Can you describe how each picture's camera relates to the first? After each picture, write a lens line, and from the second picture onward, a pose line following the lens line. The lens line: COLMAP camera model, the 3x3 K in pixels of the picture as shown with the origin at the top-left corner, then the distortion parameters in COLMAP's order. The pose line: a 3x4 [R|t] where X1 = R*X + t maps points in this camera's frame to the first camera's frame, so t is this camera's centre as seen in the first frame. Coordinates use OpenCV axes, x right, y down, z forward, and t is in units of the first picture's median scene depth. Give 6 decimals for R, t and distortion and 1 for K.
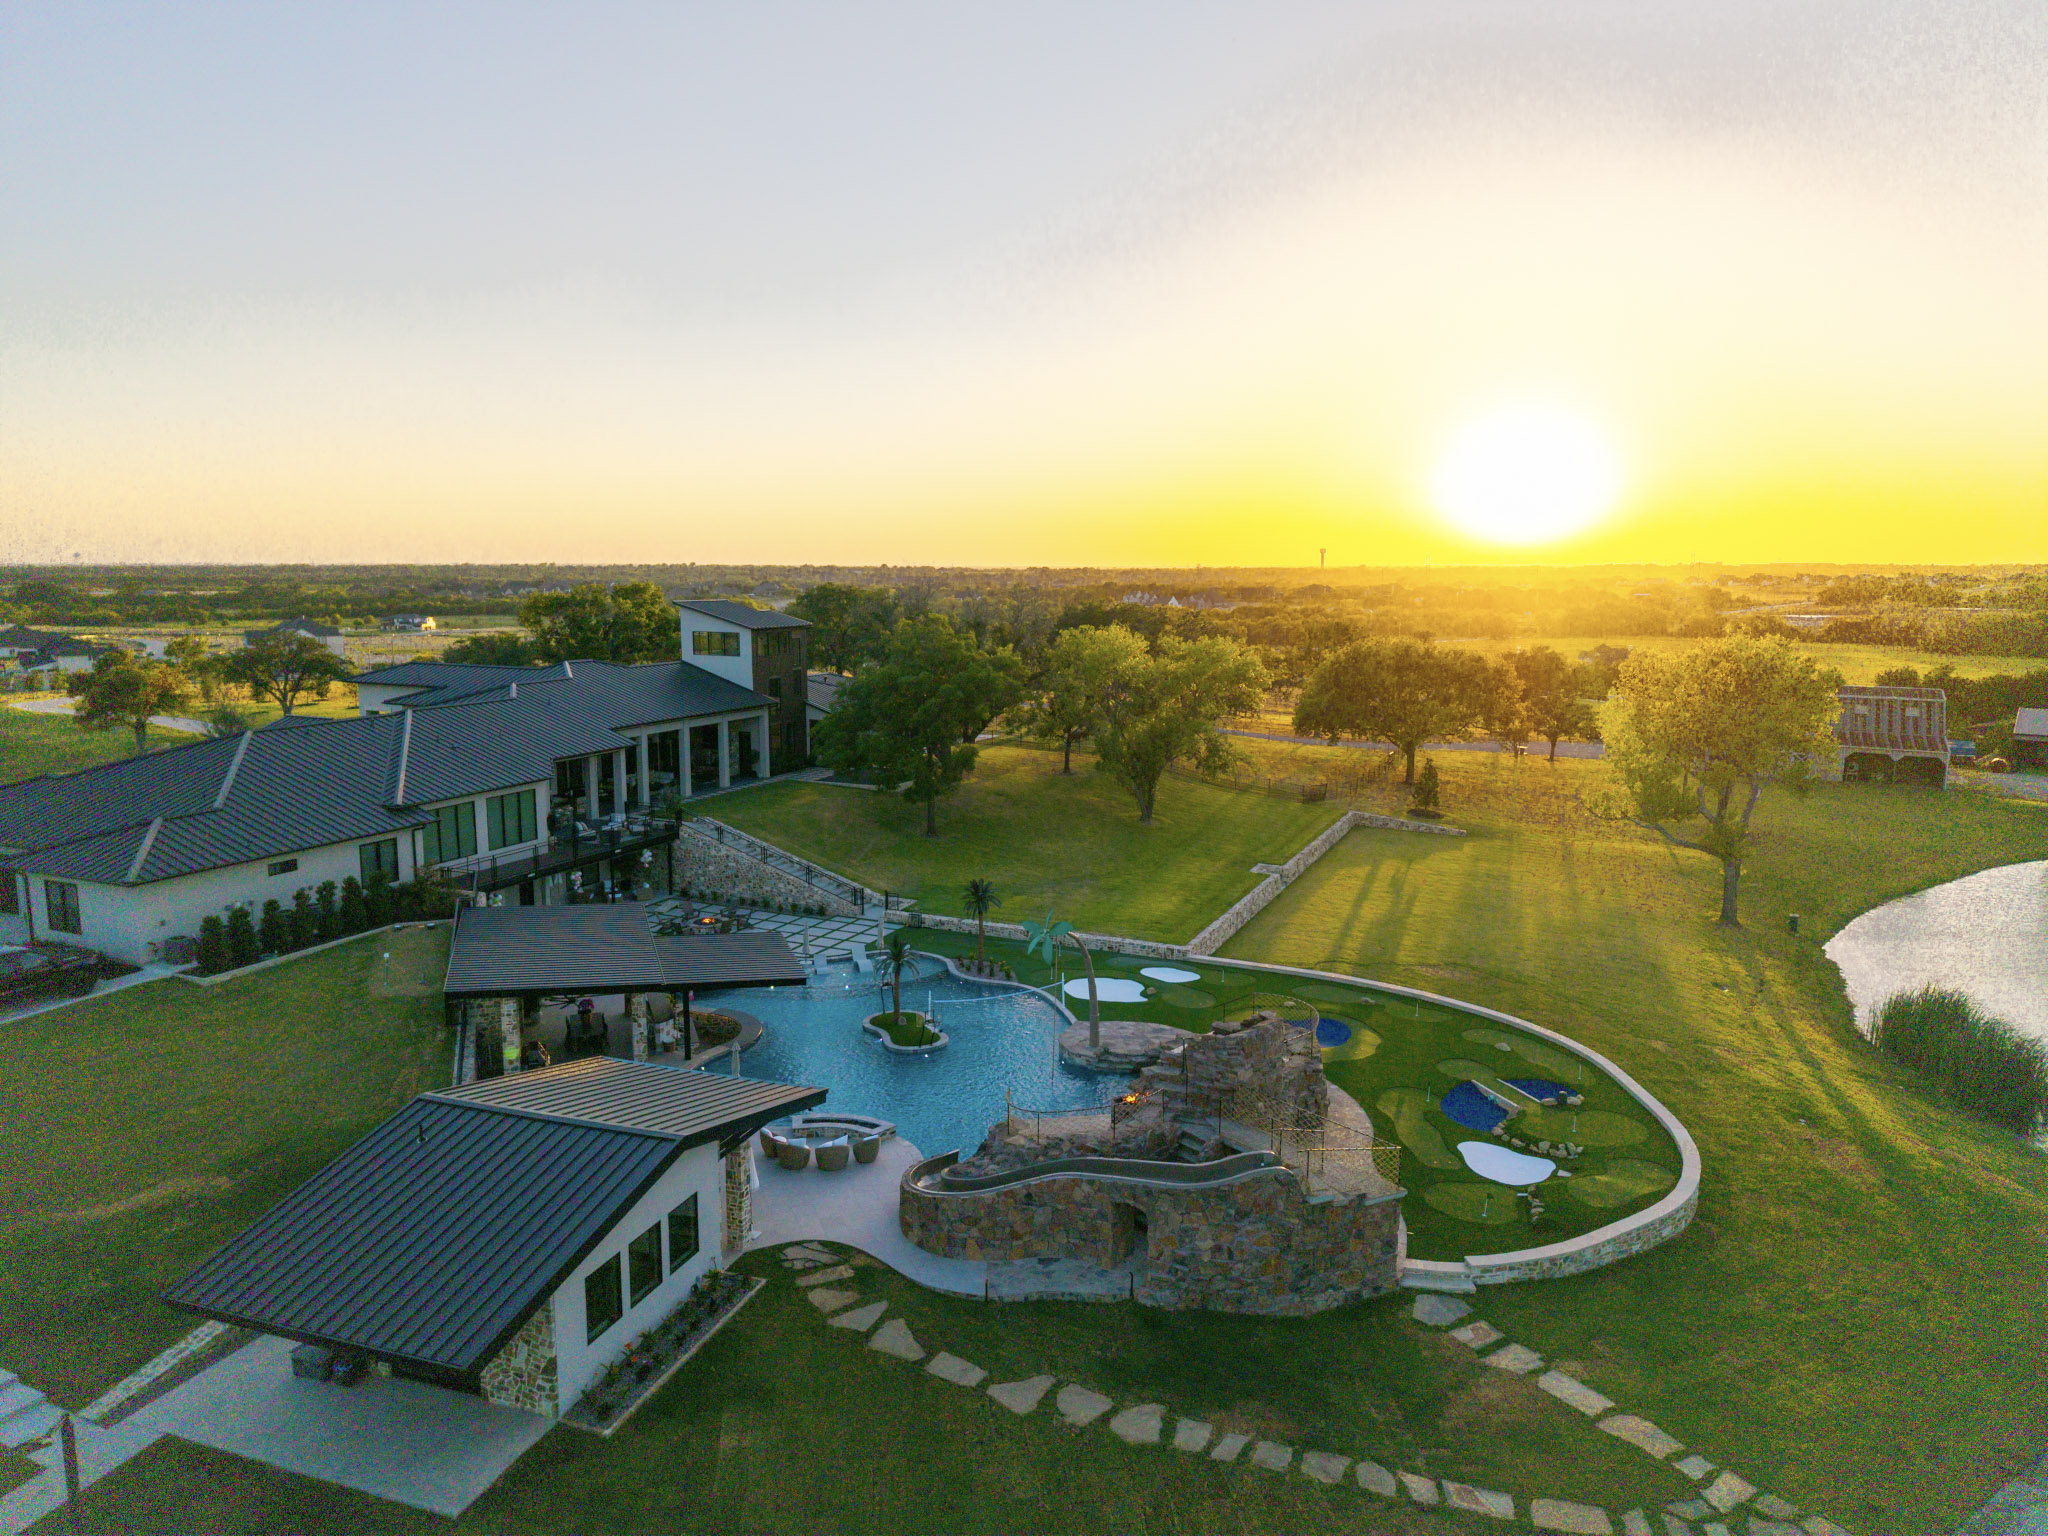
lens RADIAL K [[1350.4, 0, 1020.4], [0, 1350.4, 780.4], [0, 0, 1]] dist [0.096845, -0.164337]
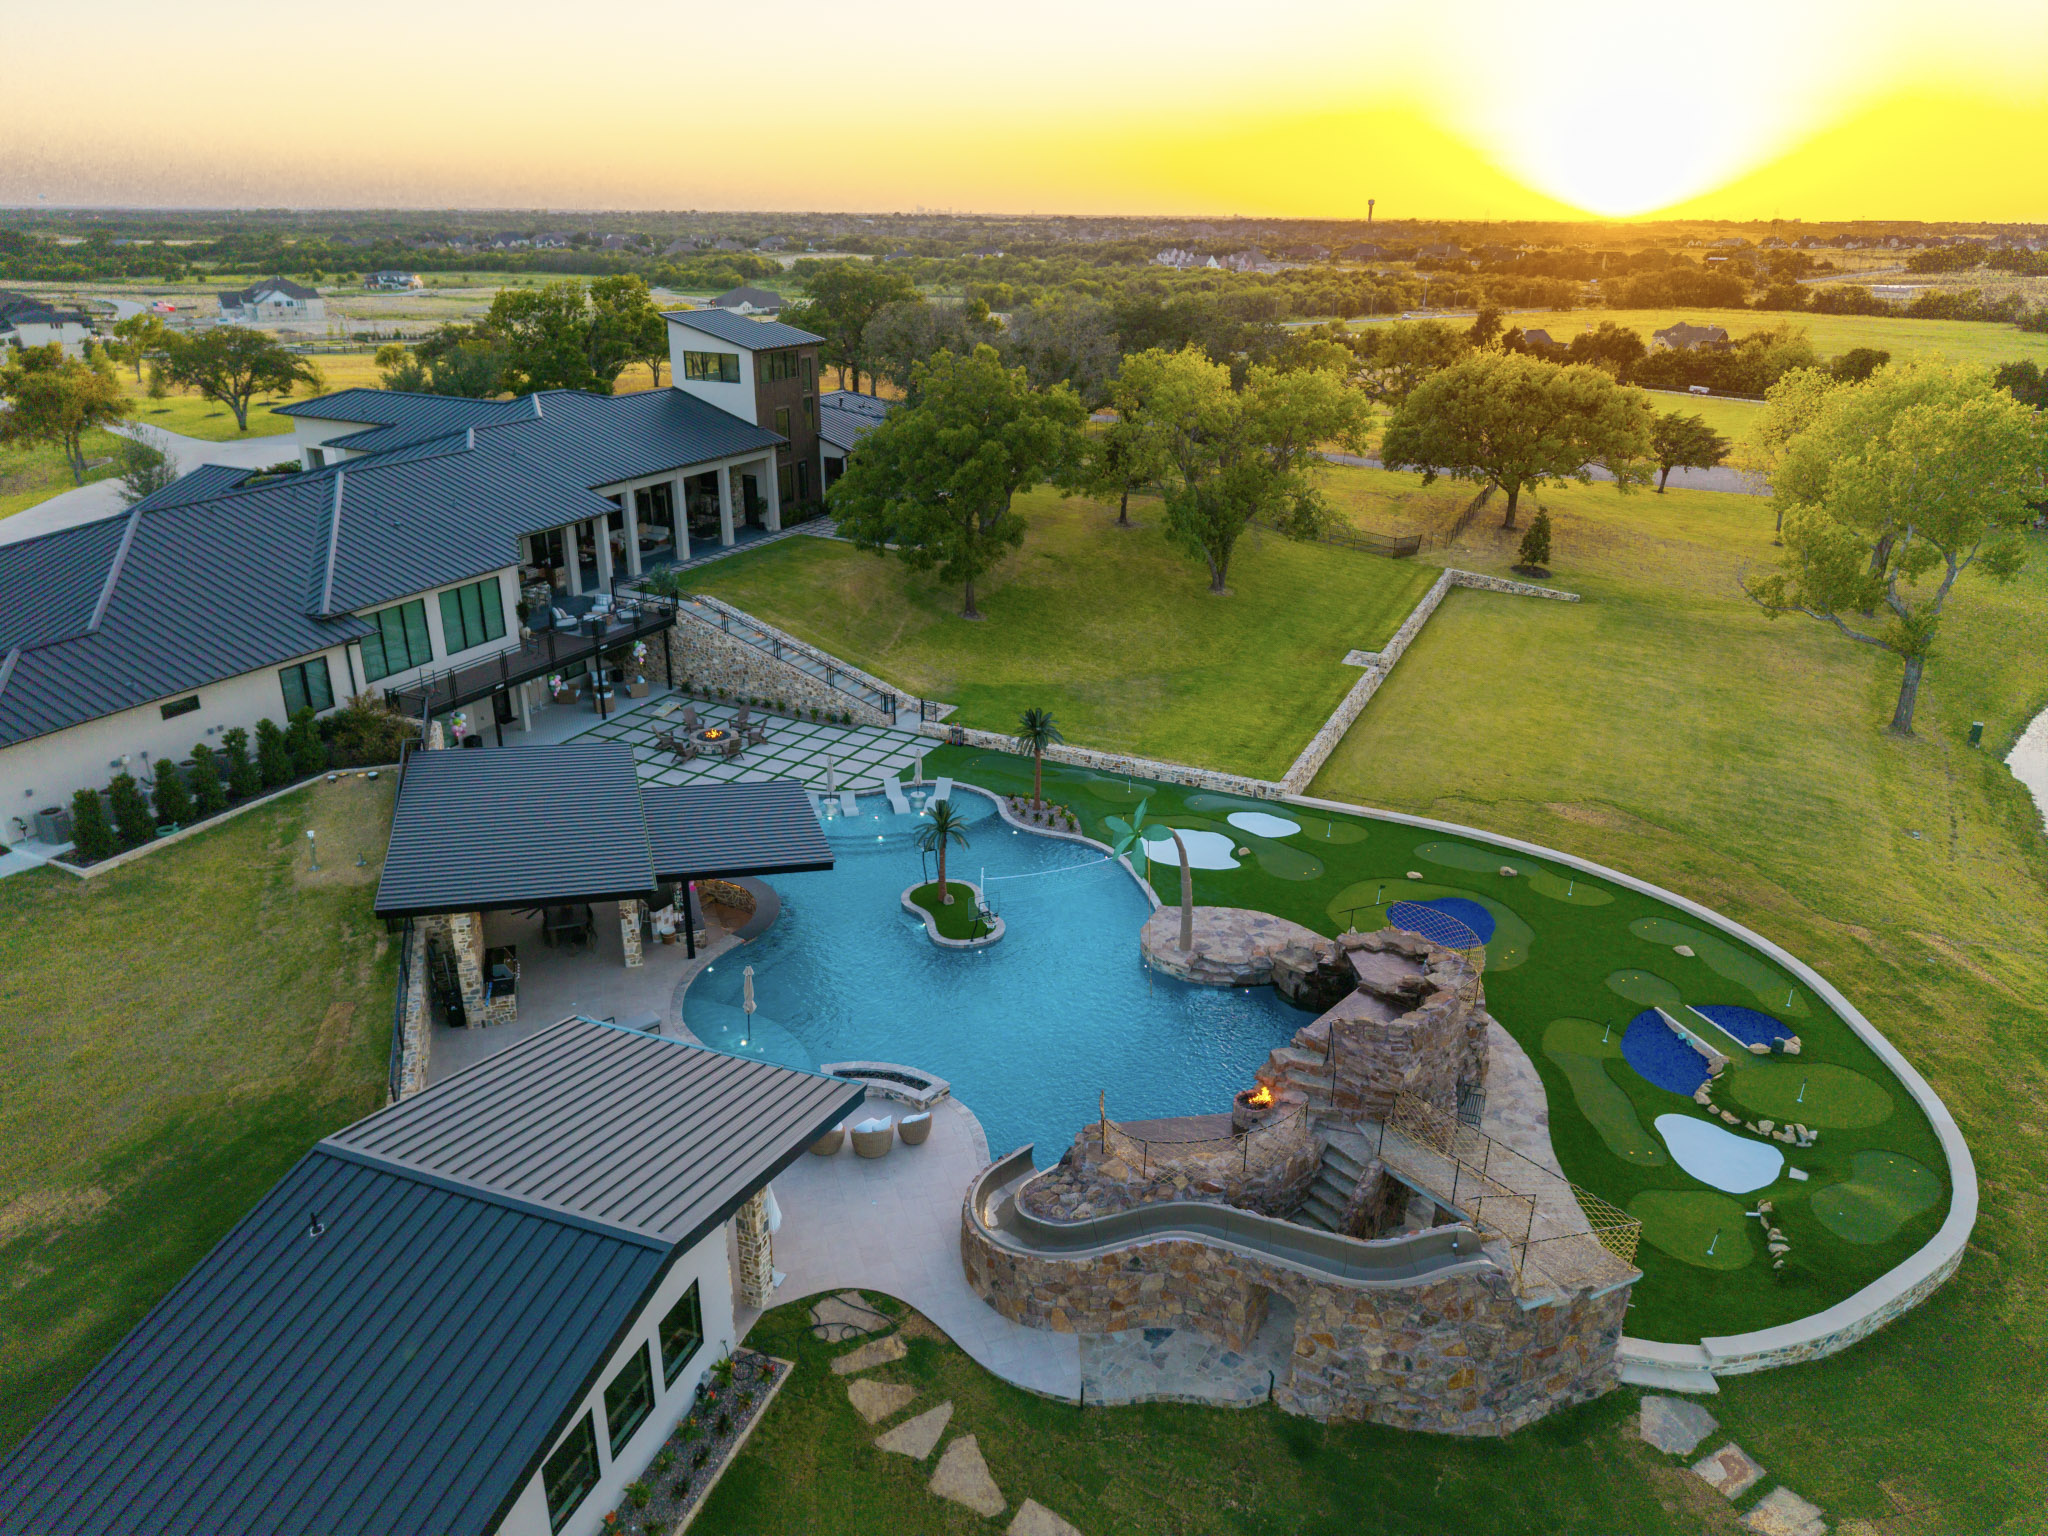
lens RADIAL K [[1349.6, 0, 1024.0], [0, 1349.6, 768.0], [0, 0, 1]] dist [0.061809, -0.079627]
pose [[0.999890, 0.011663, -0.009173, -0.034804], [-0.009266, 0.973641, 0.227898, -0.090184], [0.011589, -0.227787, 0.973642, 0.217171]]
